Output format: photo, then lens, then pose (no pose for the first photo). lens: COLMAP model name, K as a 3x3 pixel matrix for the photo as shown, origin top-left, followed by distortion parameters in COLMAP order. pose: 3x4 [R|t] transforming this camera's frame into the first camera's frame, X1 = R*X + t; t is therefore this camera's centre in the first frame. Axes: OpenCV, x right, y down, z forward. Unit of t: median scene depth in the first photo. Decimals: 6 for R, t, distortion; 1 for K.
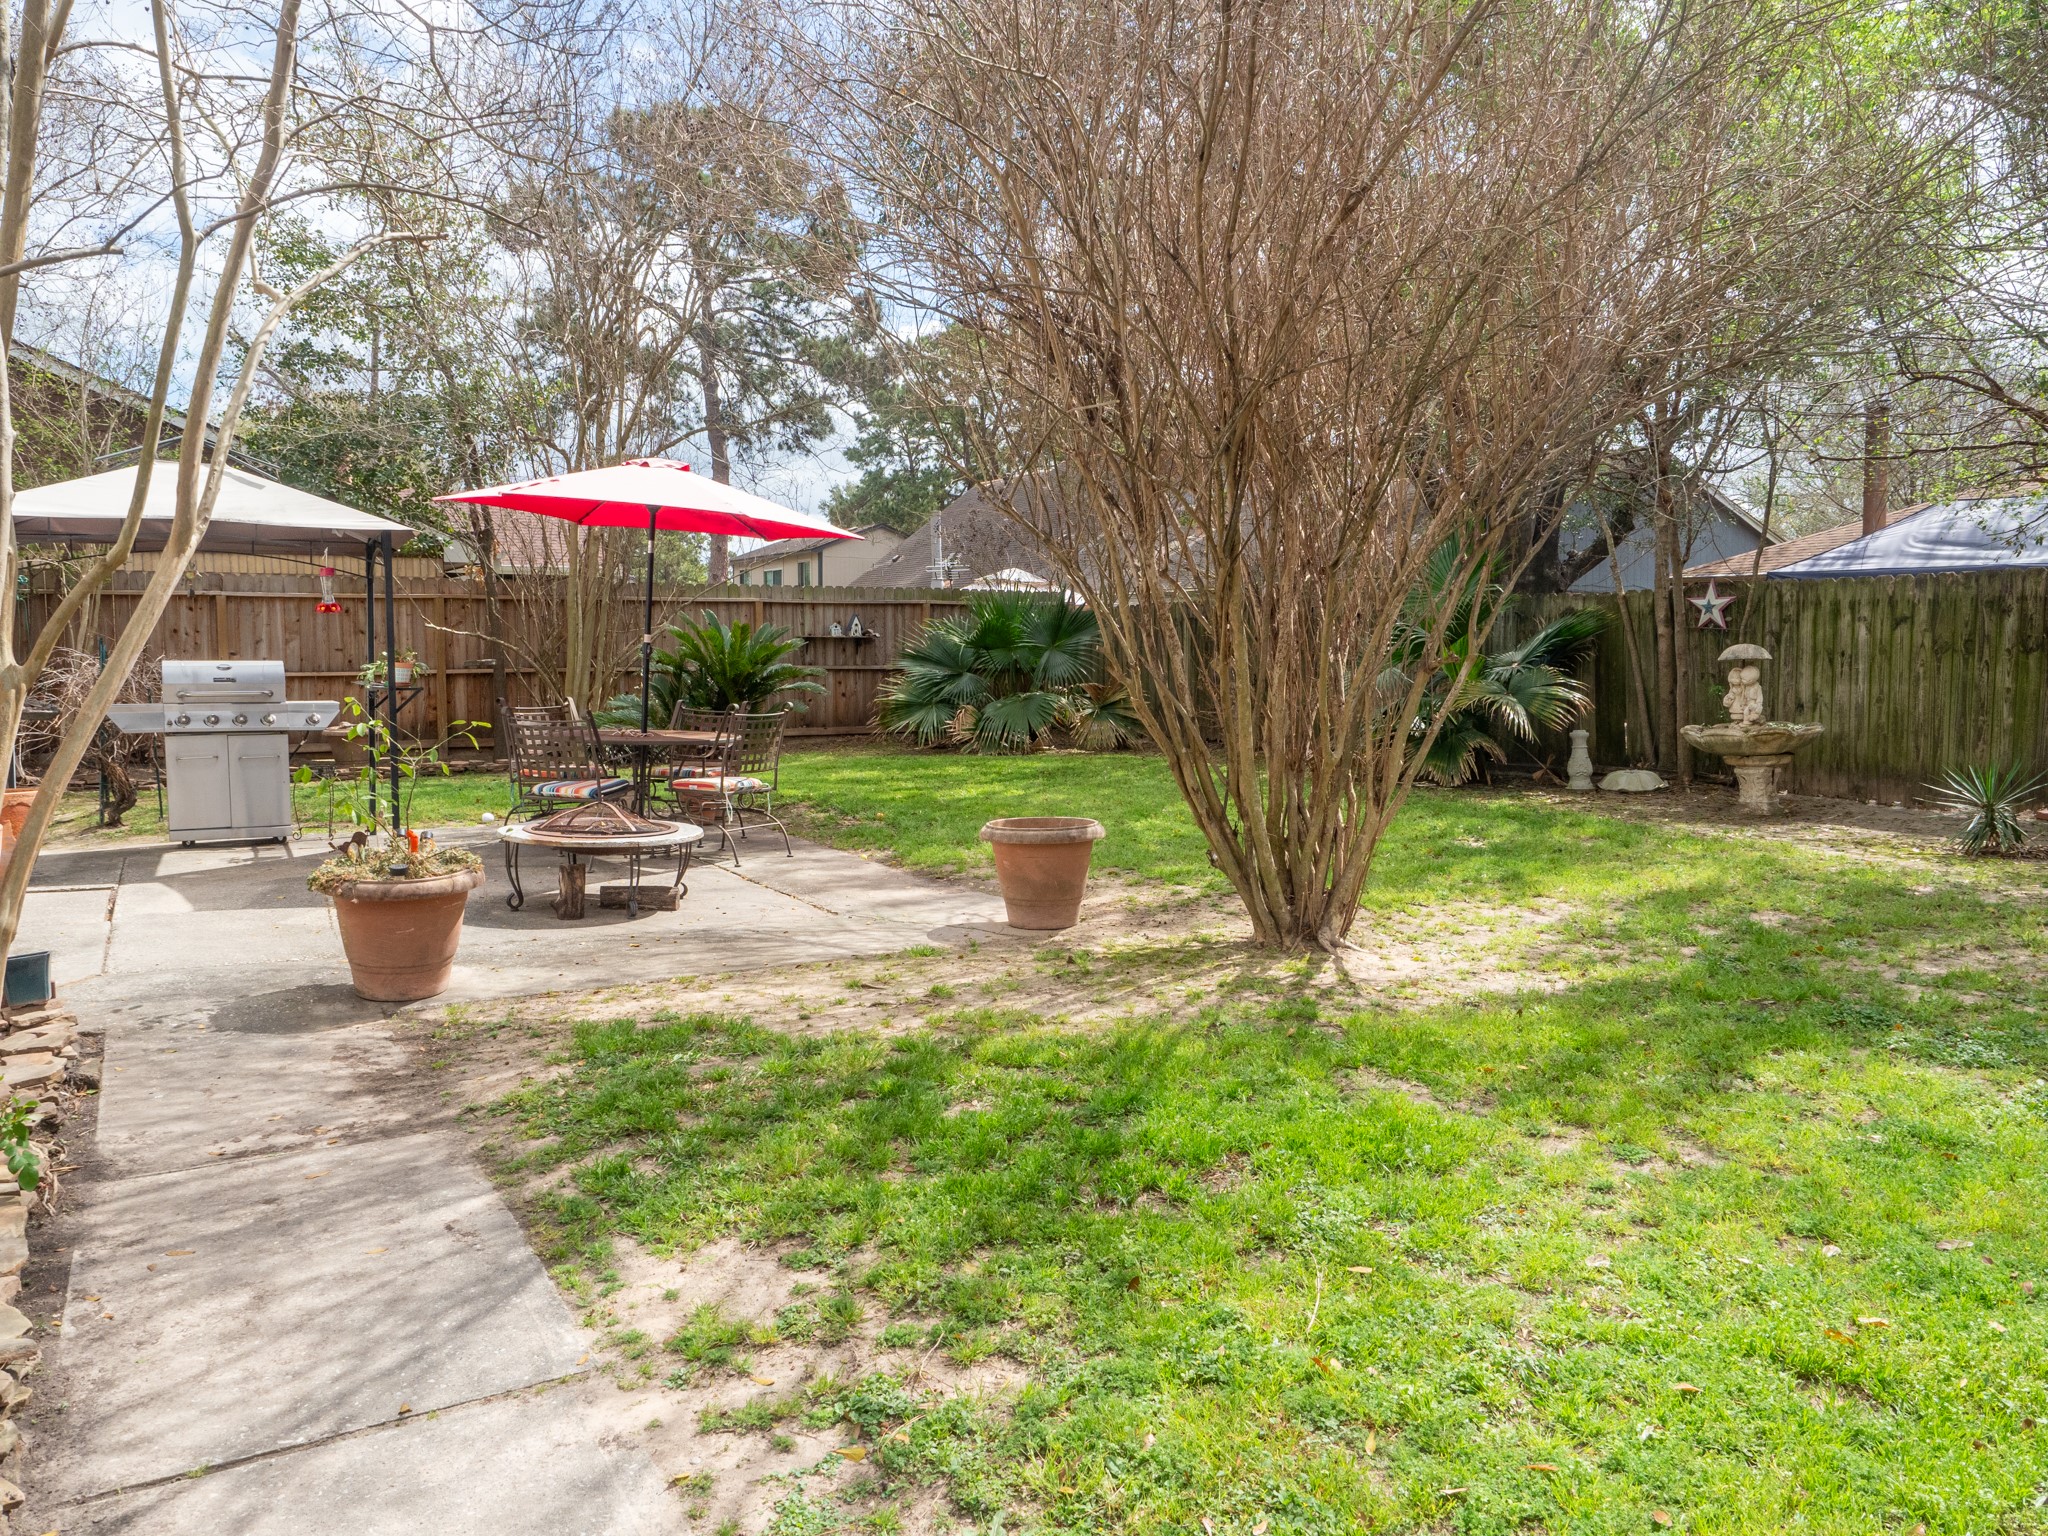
lens RADIAL K [[1468.8, 0, 1055.3], [0, 1468.8, 764.1], [0, 0, 1]] dist [-0.005266, 0.000186]
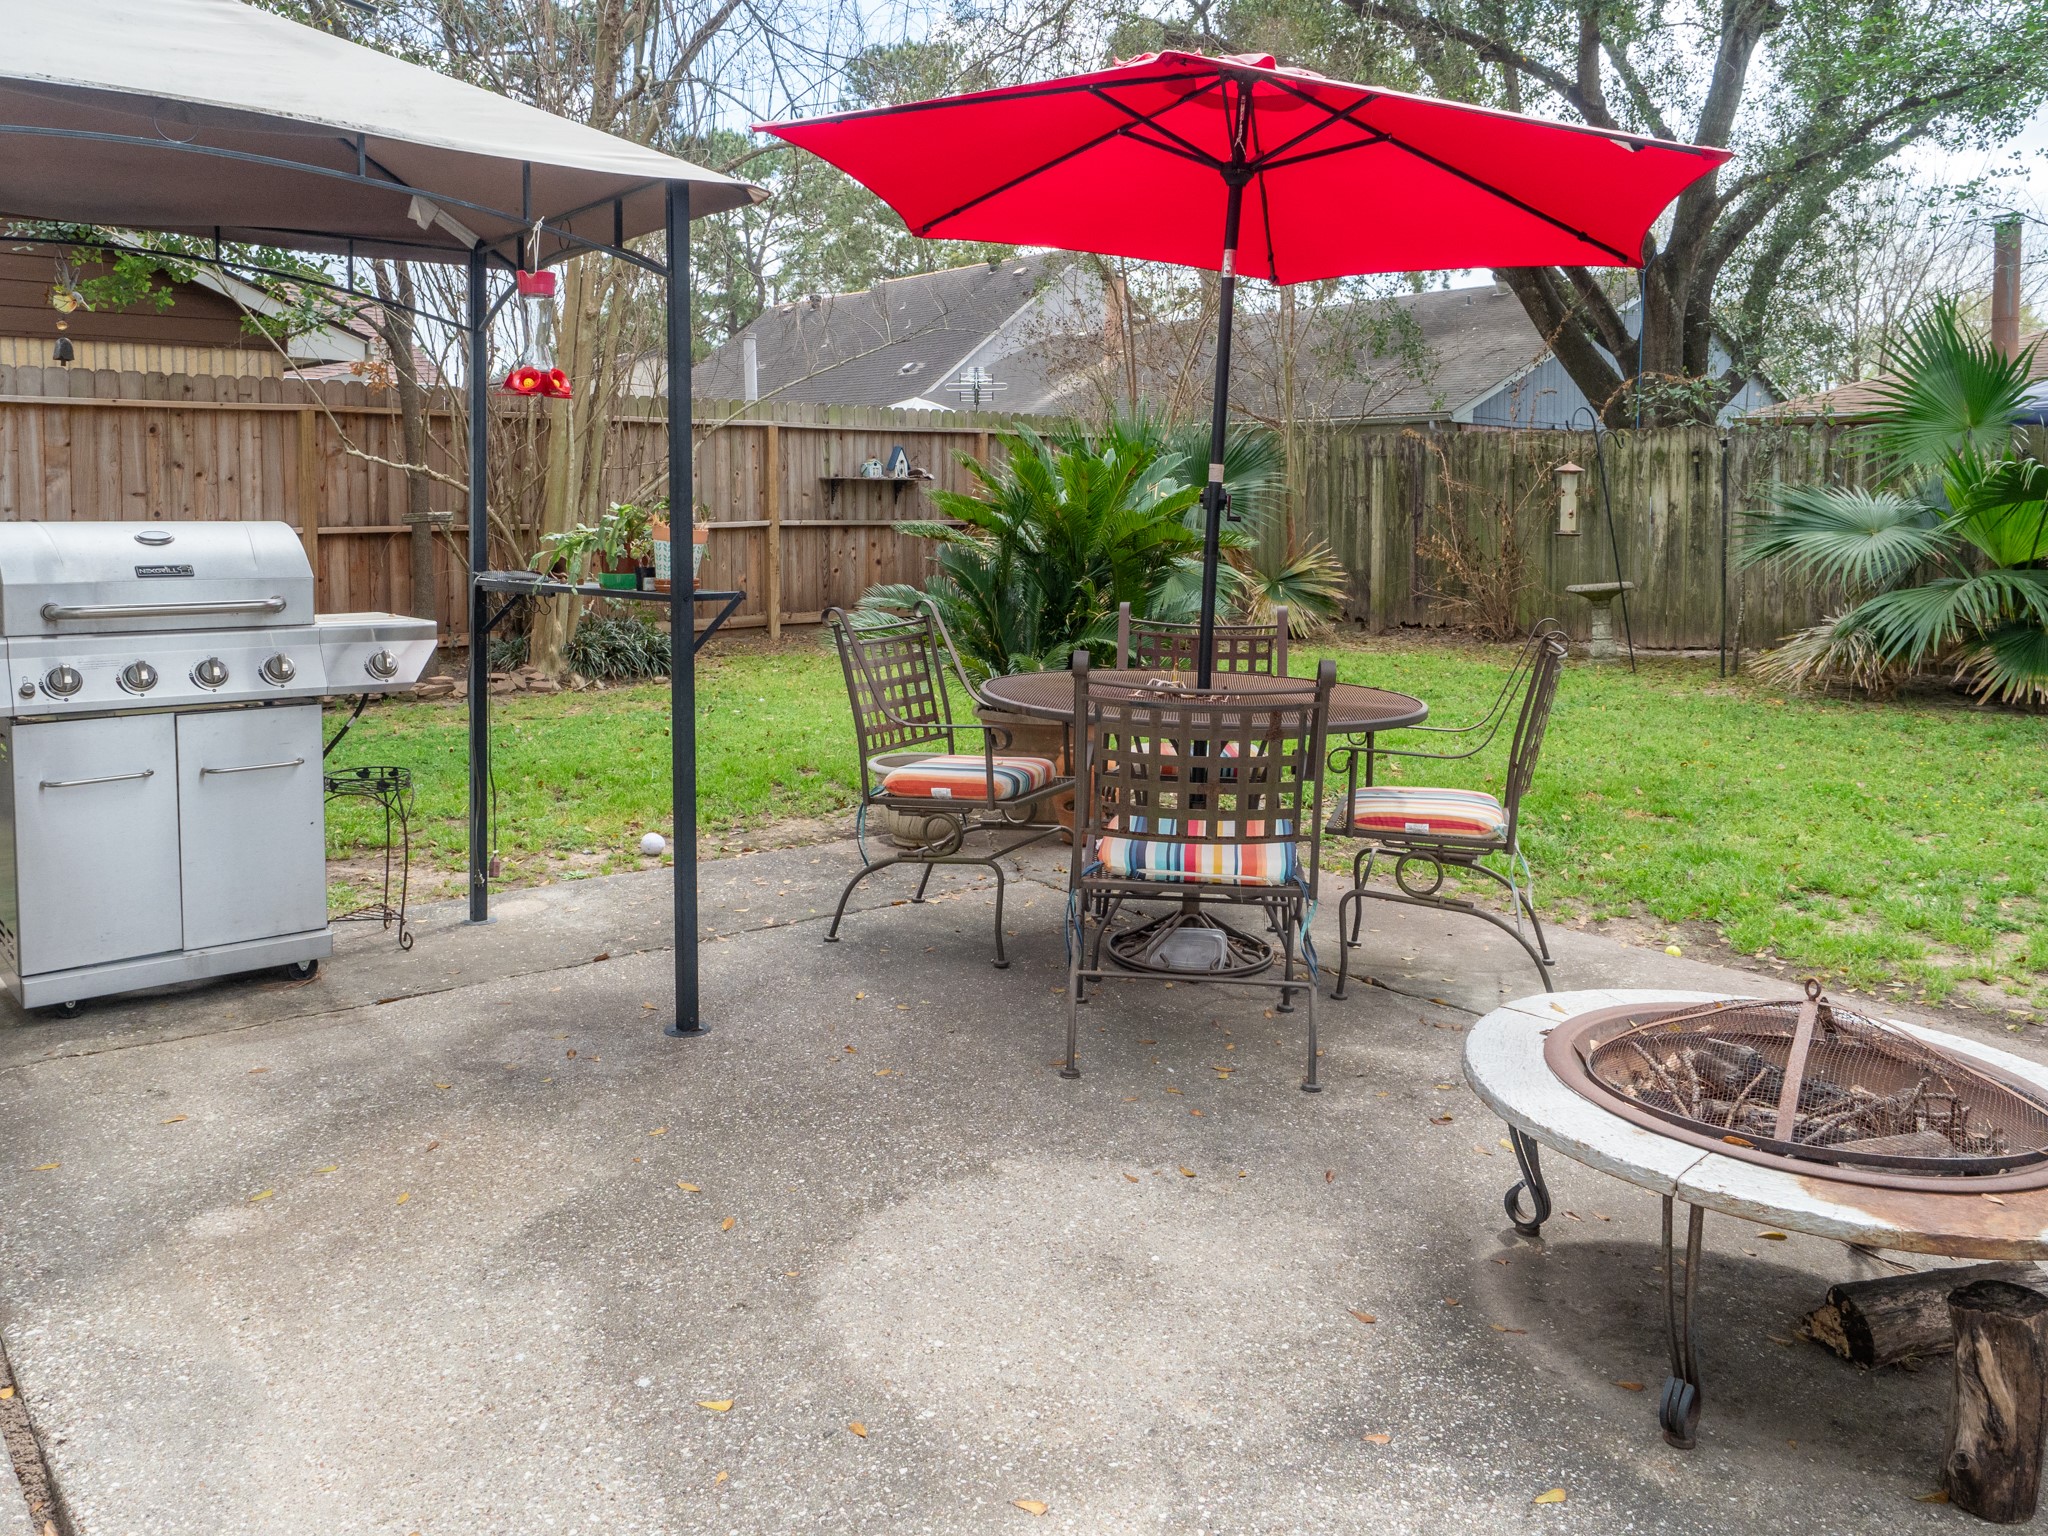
lens RADIAL K [[1501.2, 0, 1031.3], [0, 1501.2, 768.1], [0, 0, 1]] dist [-0.005504, -0.002176]
pose [[0.986095, -0.025693, 0.164186, -0.297884], [0.009244, 0.994927, 0.100174, -0.031632], [-0.165927, -0.097264, 0.981330, 0.418071]]
